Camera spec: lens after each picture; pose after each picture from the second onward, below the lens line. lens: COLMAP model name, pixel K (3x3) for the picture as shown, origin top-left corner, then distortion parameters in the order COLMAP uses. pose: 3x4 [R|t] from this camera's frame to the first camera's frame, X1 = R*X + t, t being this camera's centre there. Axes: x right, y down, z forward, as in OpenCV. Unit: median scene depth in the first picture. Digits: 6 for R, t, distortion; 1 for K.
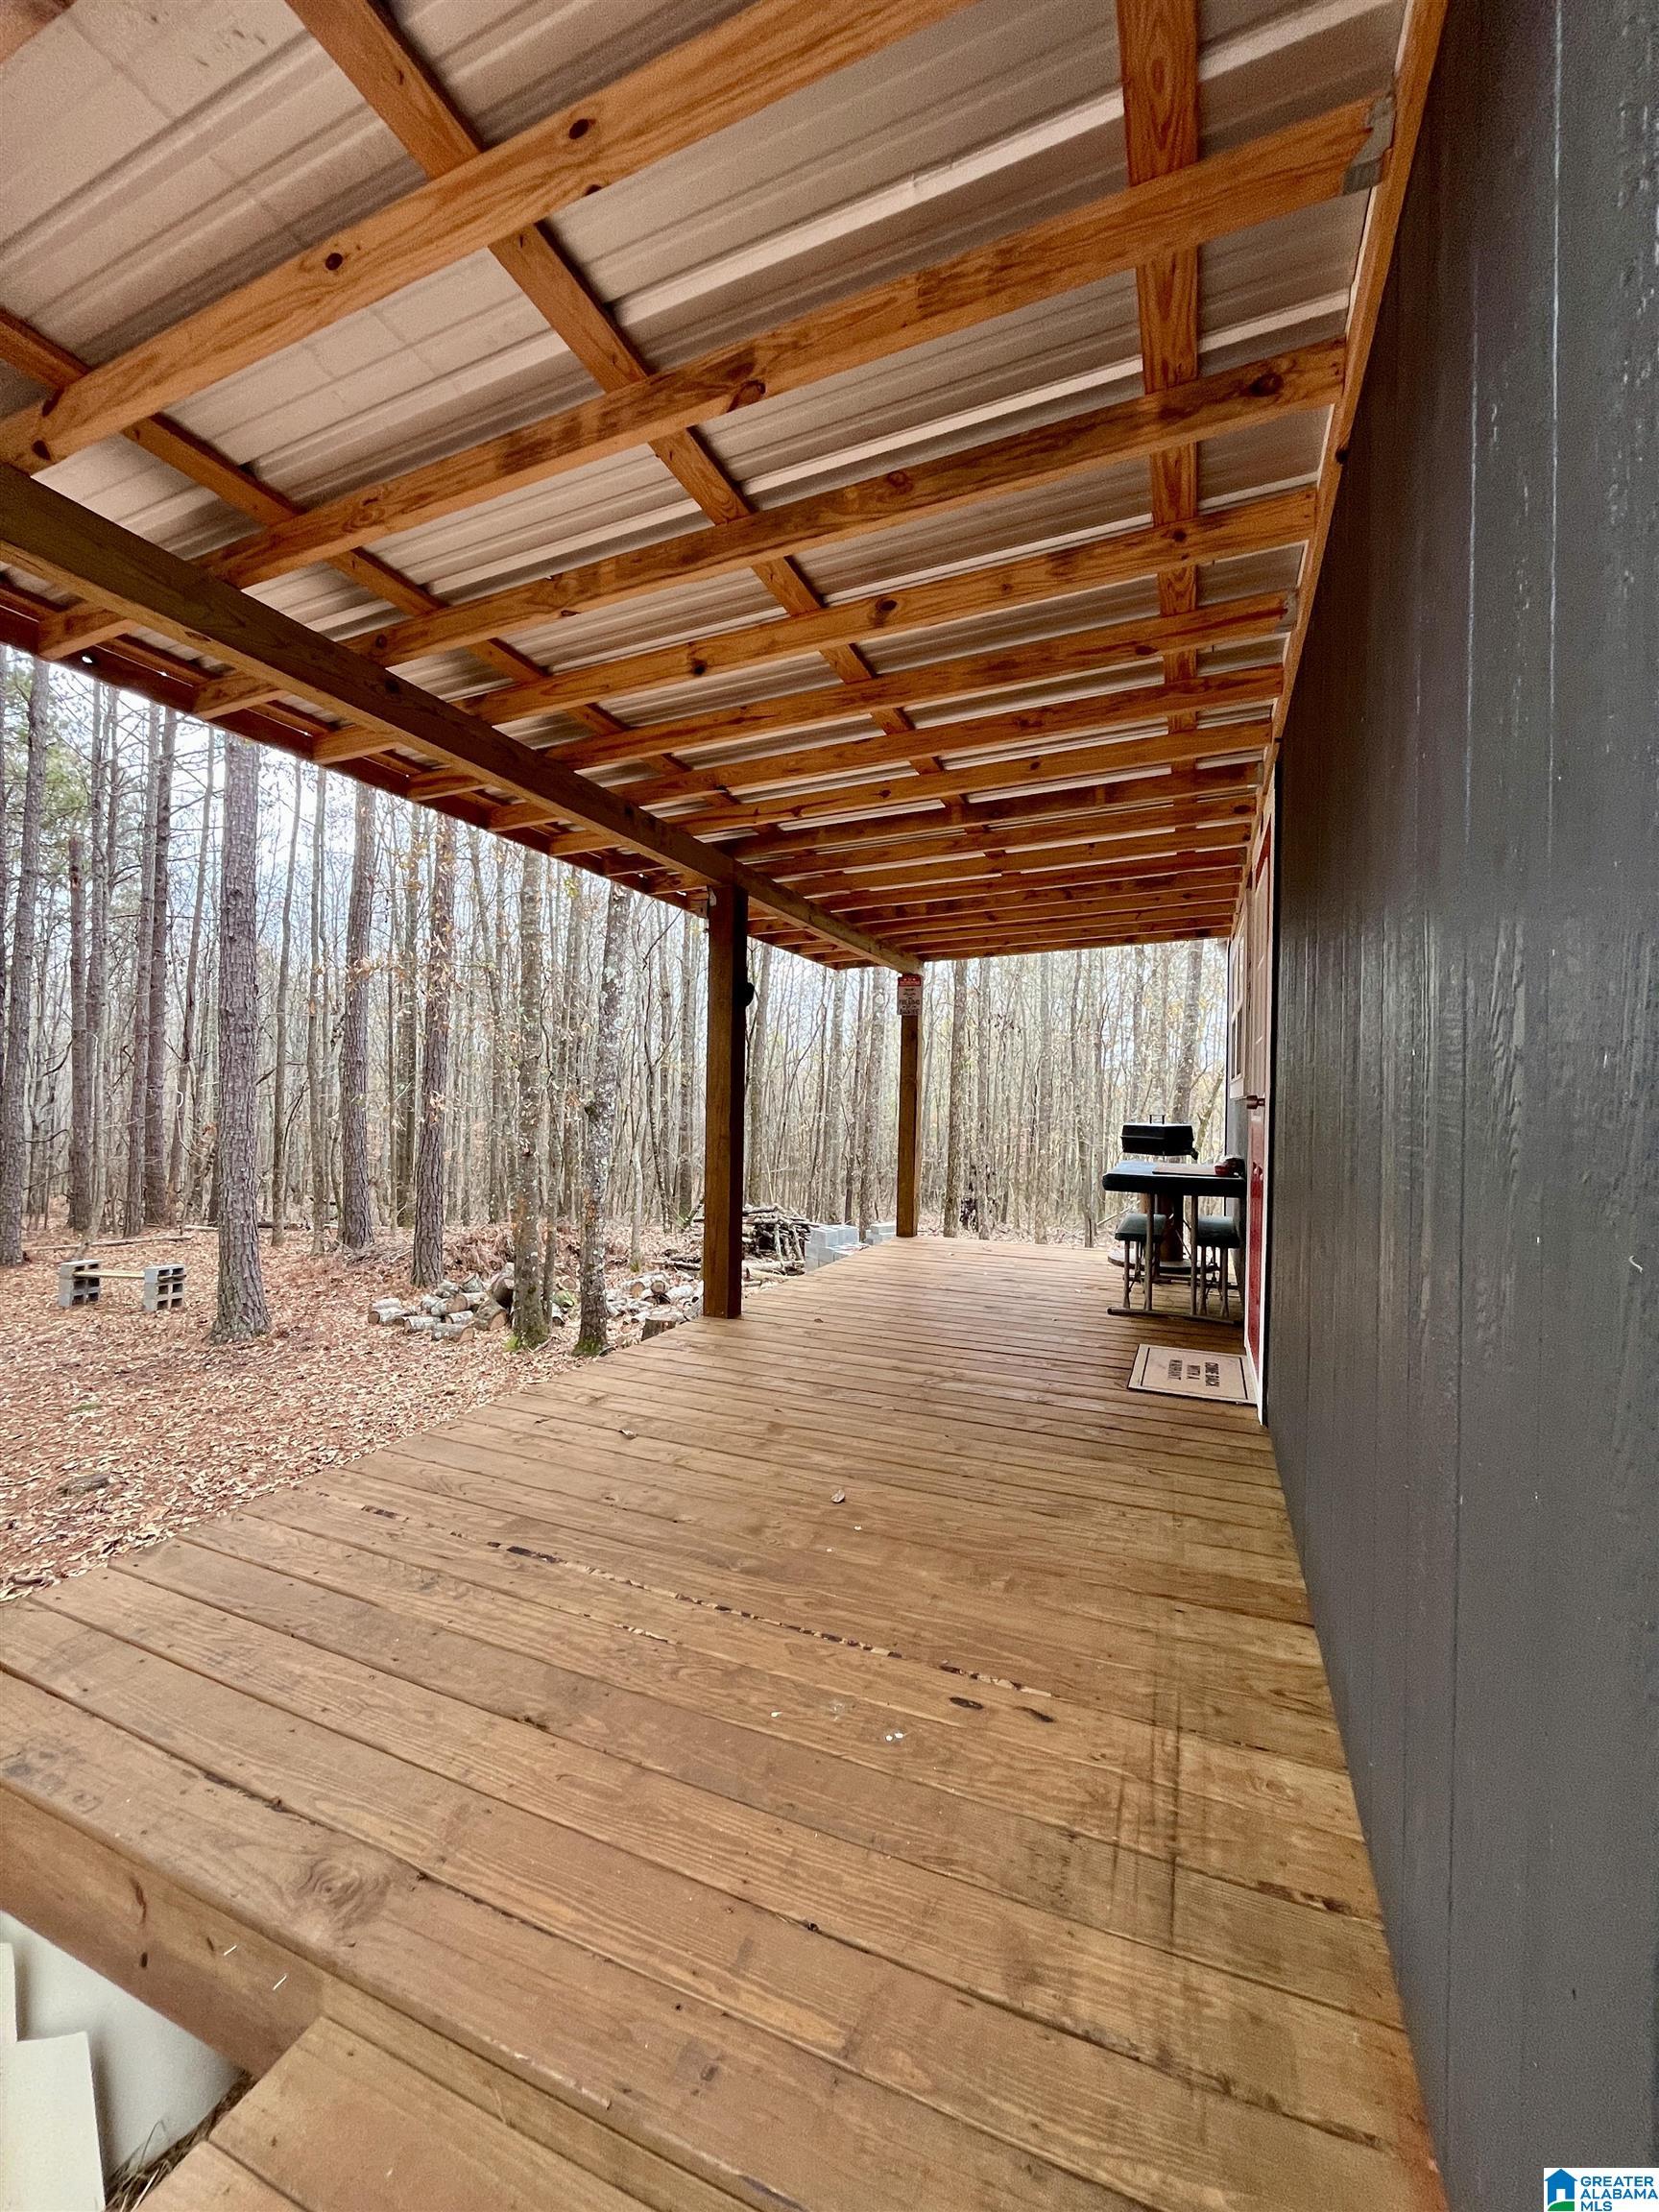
lens RADIAL K [[886.9, 0, 815.5], [0, 886.9, 1106.2], [0, 0, 1]] dist [0.001543, -0.001641]
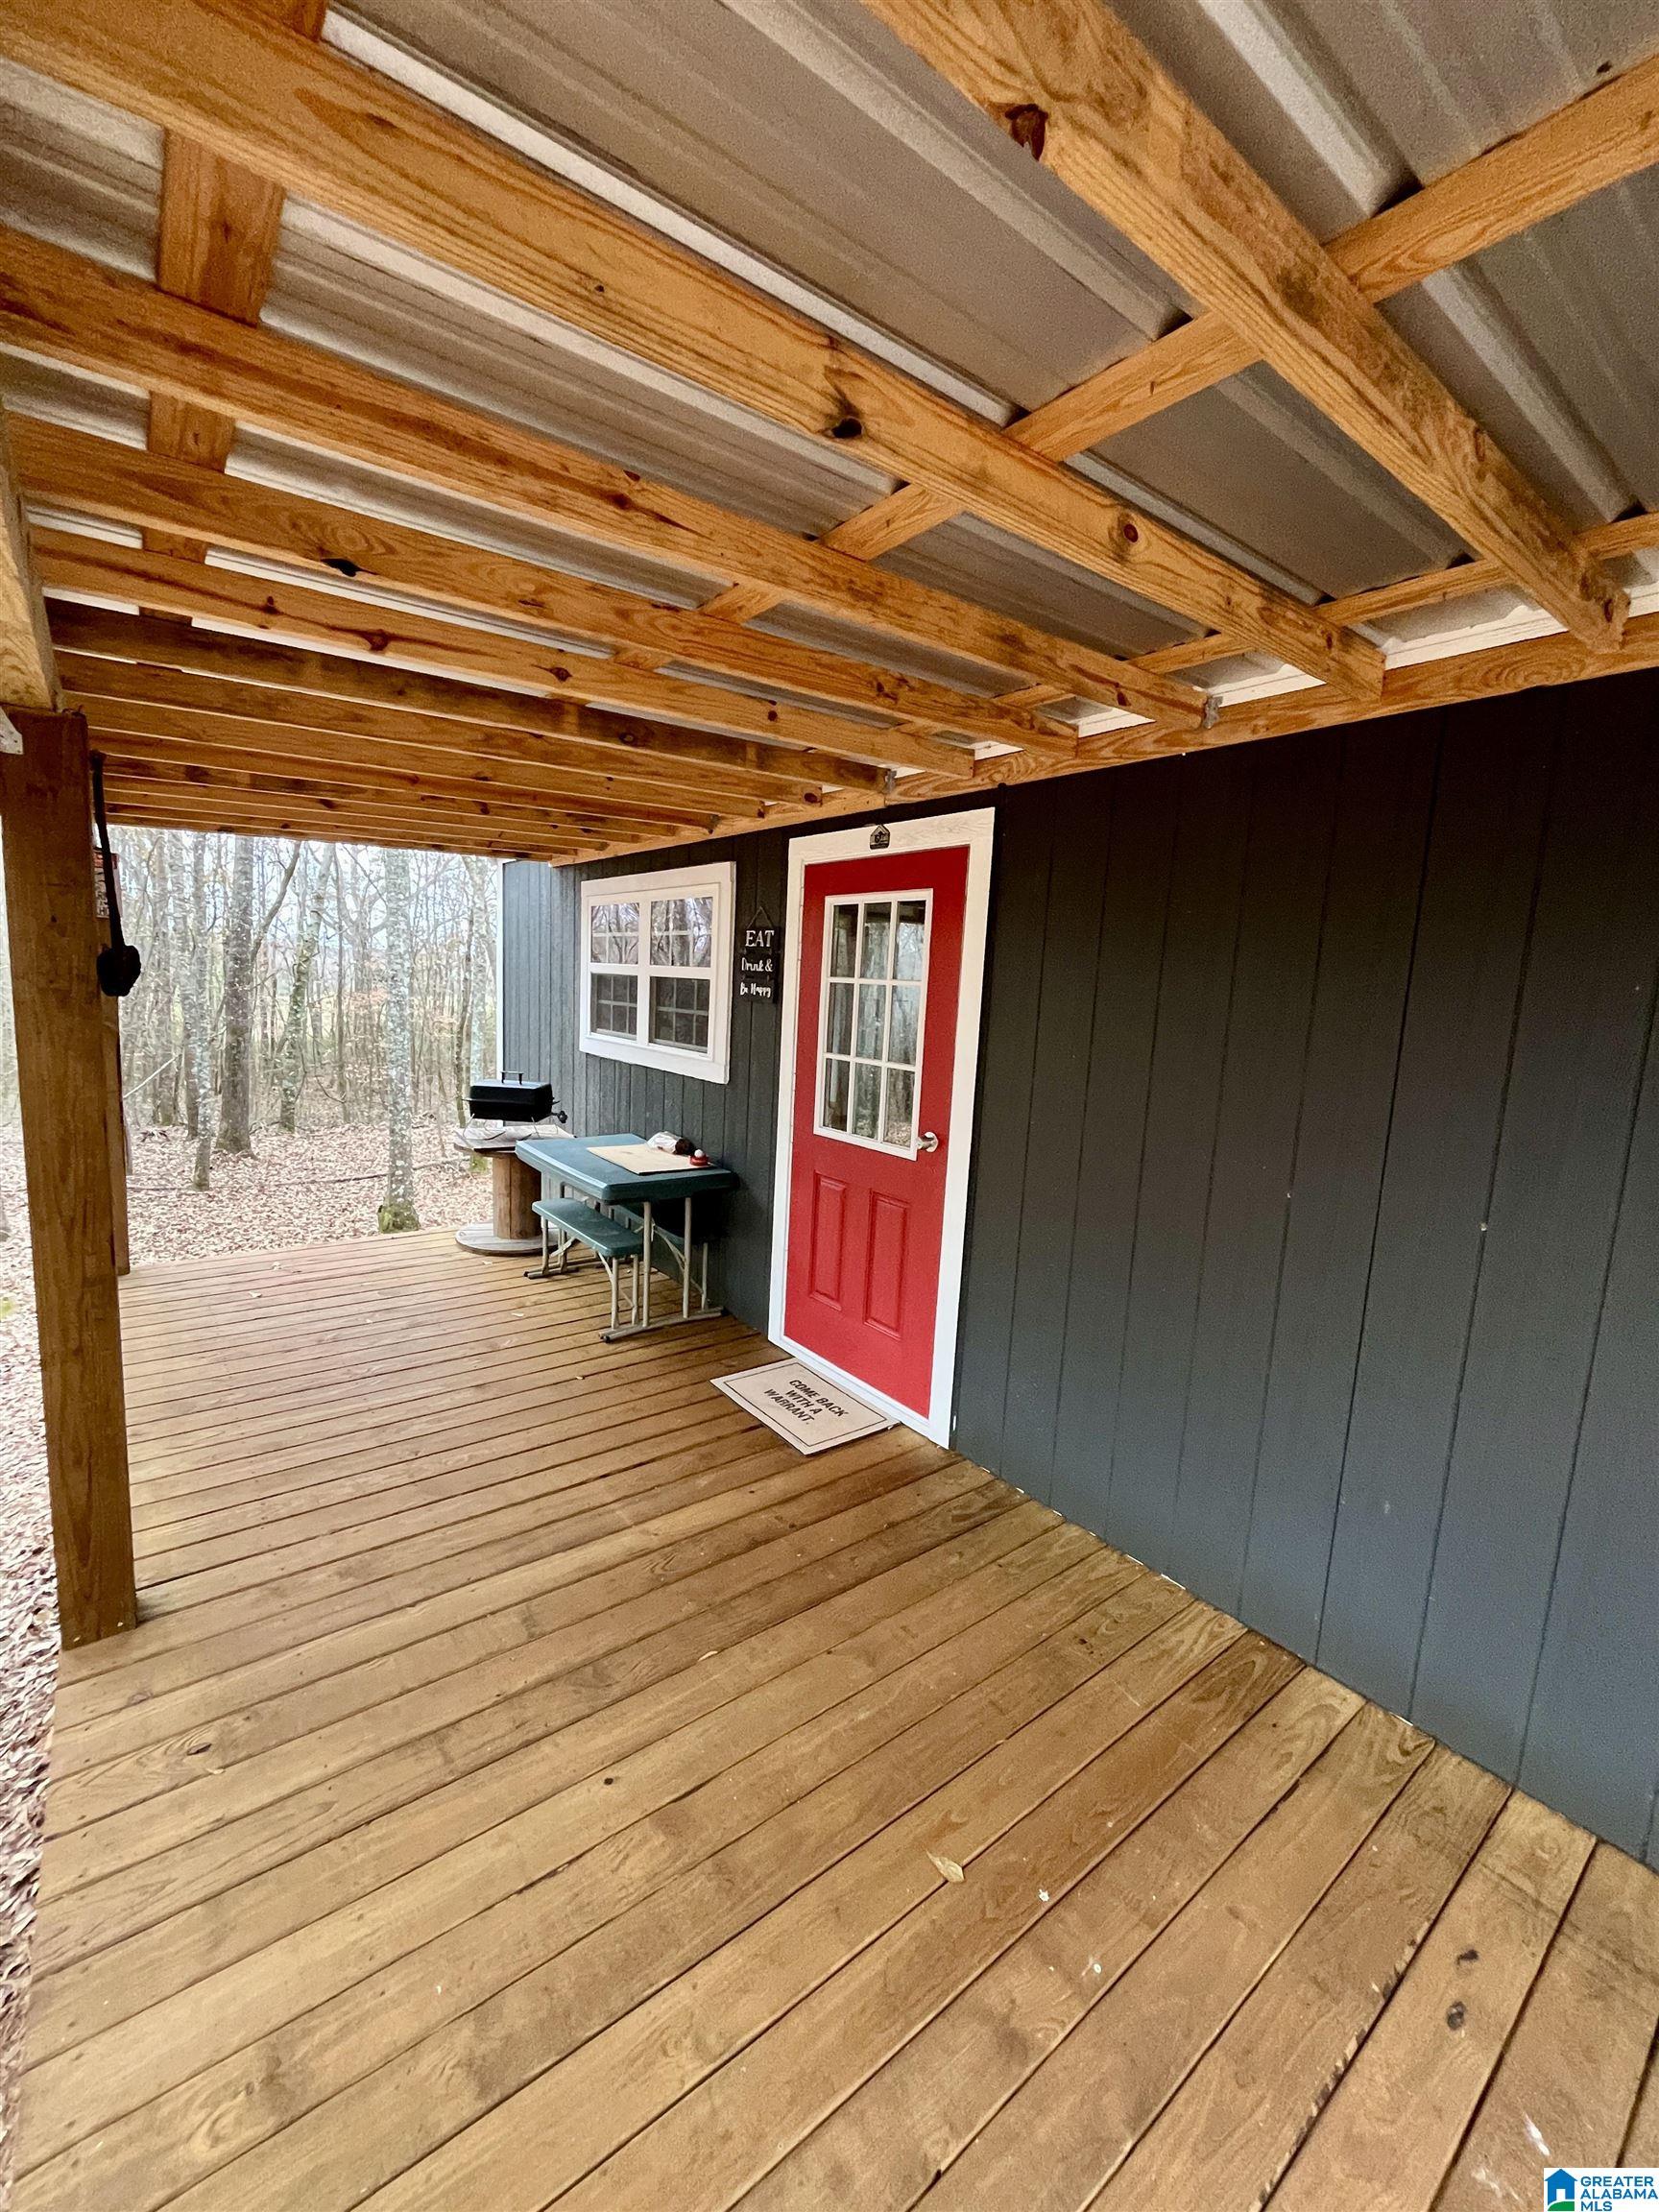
lens RADIAL K [[886.9, 0, 825.9], [0, 886.9, 1112.2], [0, 0, 1]] dist [0.001543, -0.001641]
pose [[0.479036, -0.119155, 0.869670, -0.389974], [-0.041883, 0.986513, 0.158234, -0.178794], [-0.876795, -0.112224, 0.467585, 0.572463]]
